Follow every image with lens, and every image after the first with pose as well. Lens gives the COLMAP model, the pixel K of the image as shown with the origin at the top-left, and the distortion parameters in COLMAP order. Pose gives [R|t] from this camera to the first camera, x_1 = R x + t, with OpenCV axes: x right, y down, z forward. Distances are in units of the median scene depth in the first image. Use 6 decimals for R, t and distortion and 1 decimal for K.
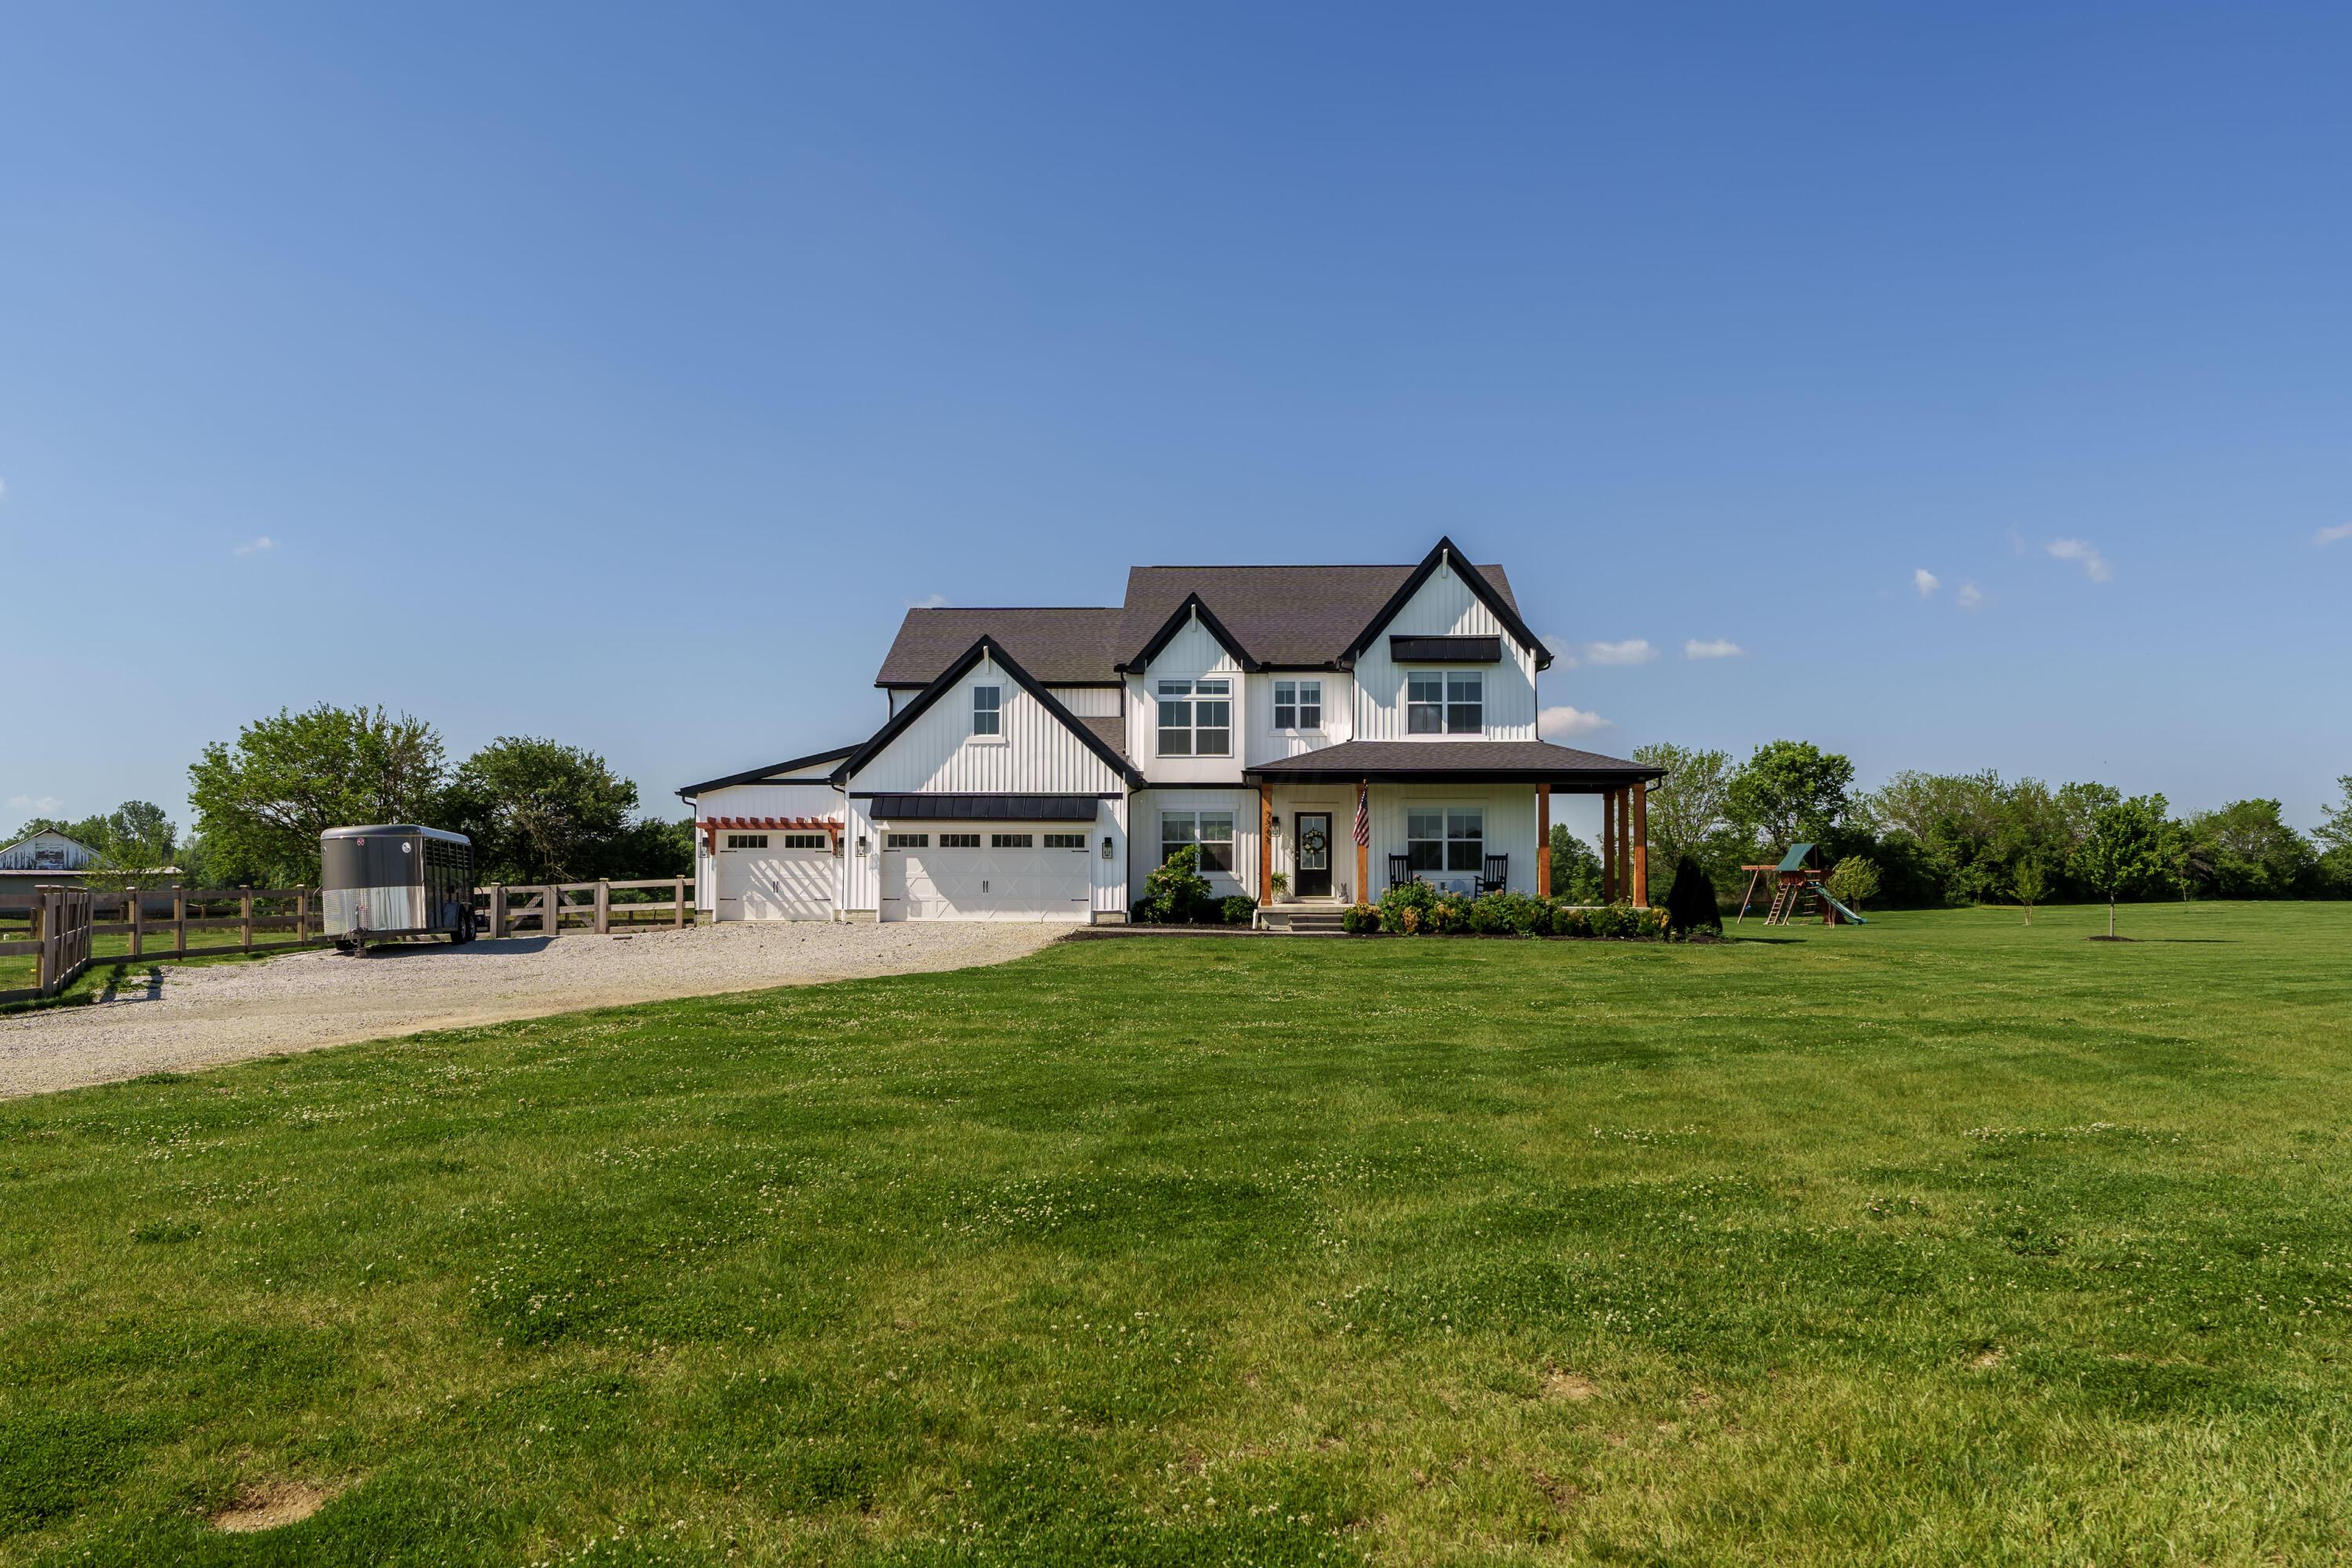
lens RADIAL K [[1805.2, 0, 1274.5], [0, 1805.2, 790.9], [0, 0, 1]] dist [-0.002124, 0.000636]
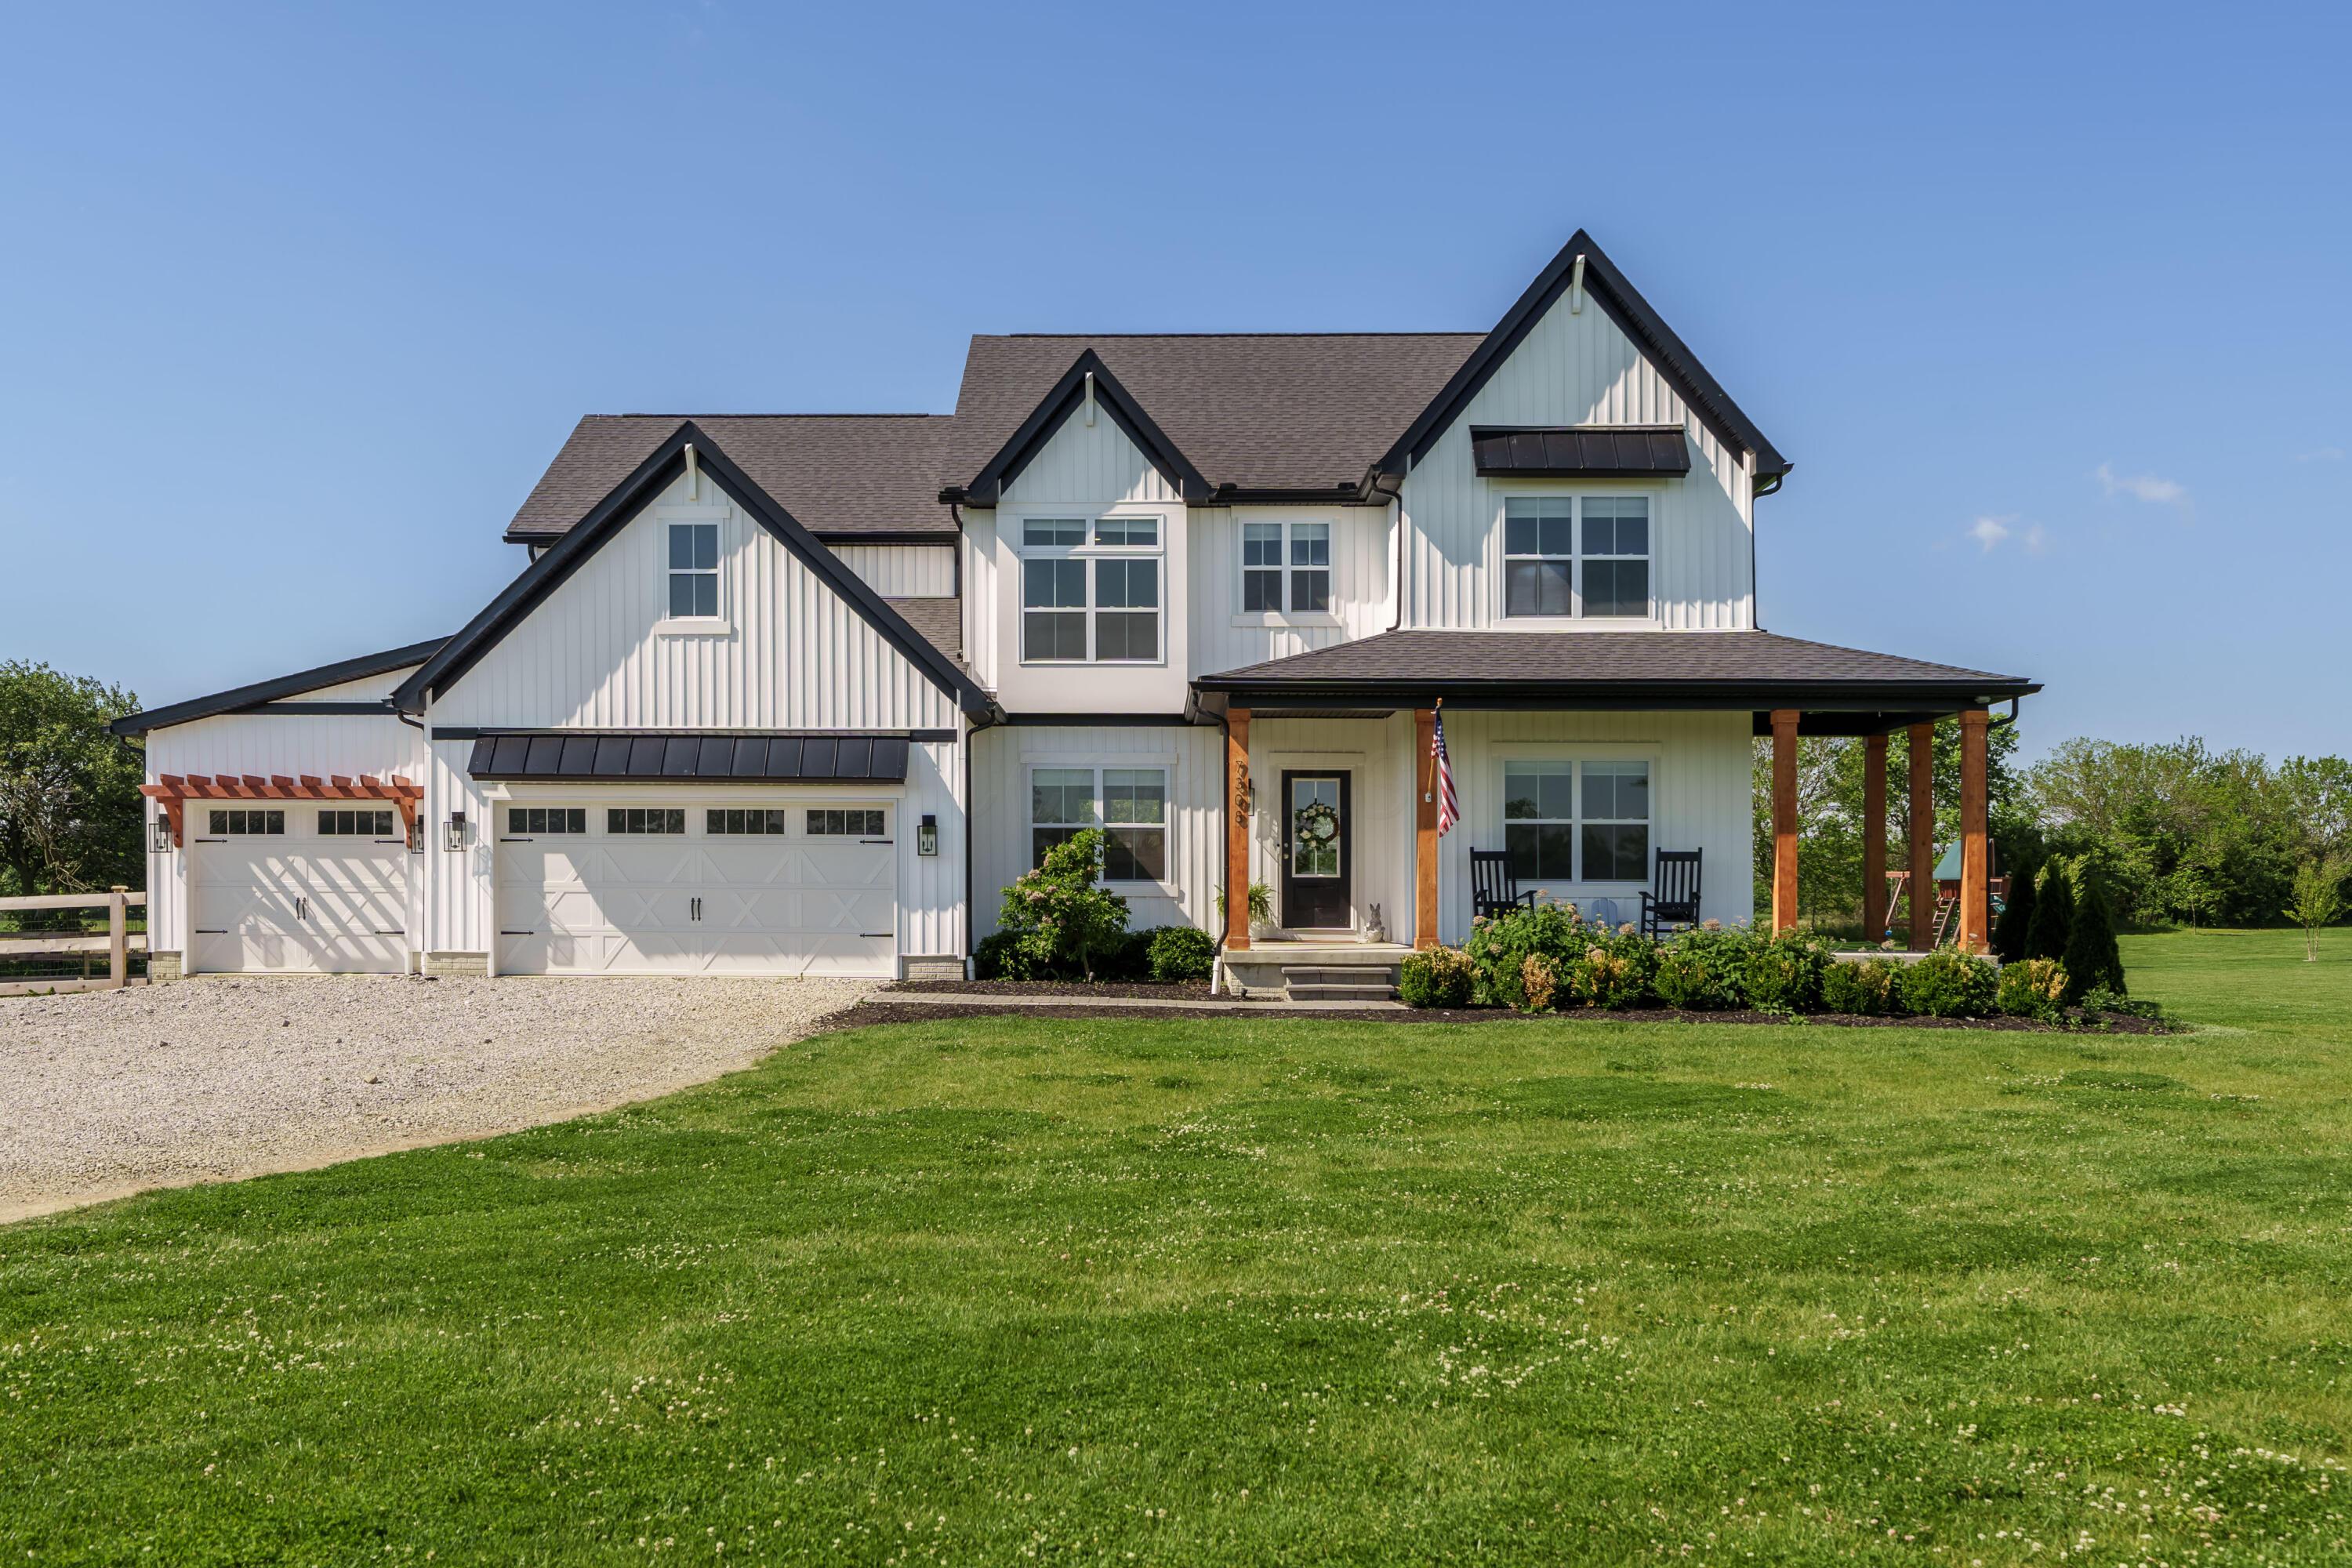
lens RADIAL K [[2189.9, 0, 1171.6], [0, 2189.9, 966.5], [0, 0, 1]] dist [0.012637, 0.001443]
pose [[0.999982, 0.002272, 0.005637, -0.025122], [-0.002745, 0.996355, 0.085255, 0.014921], [-0.005423, -0.085269, 0.996343, 0.360734]]
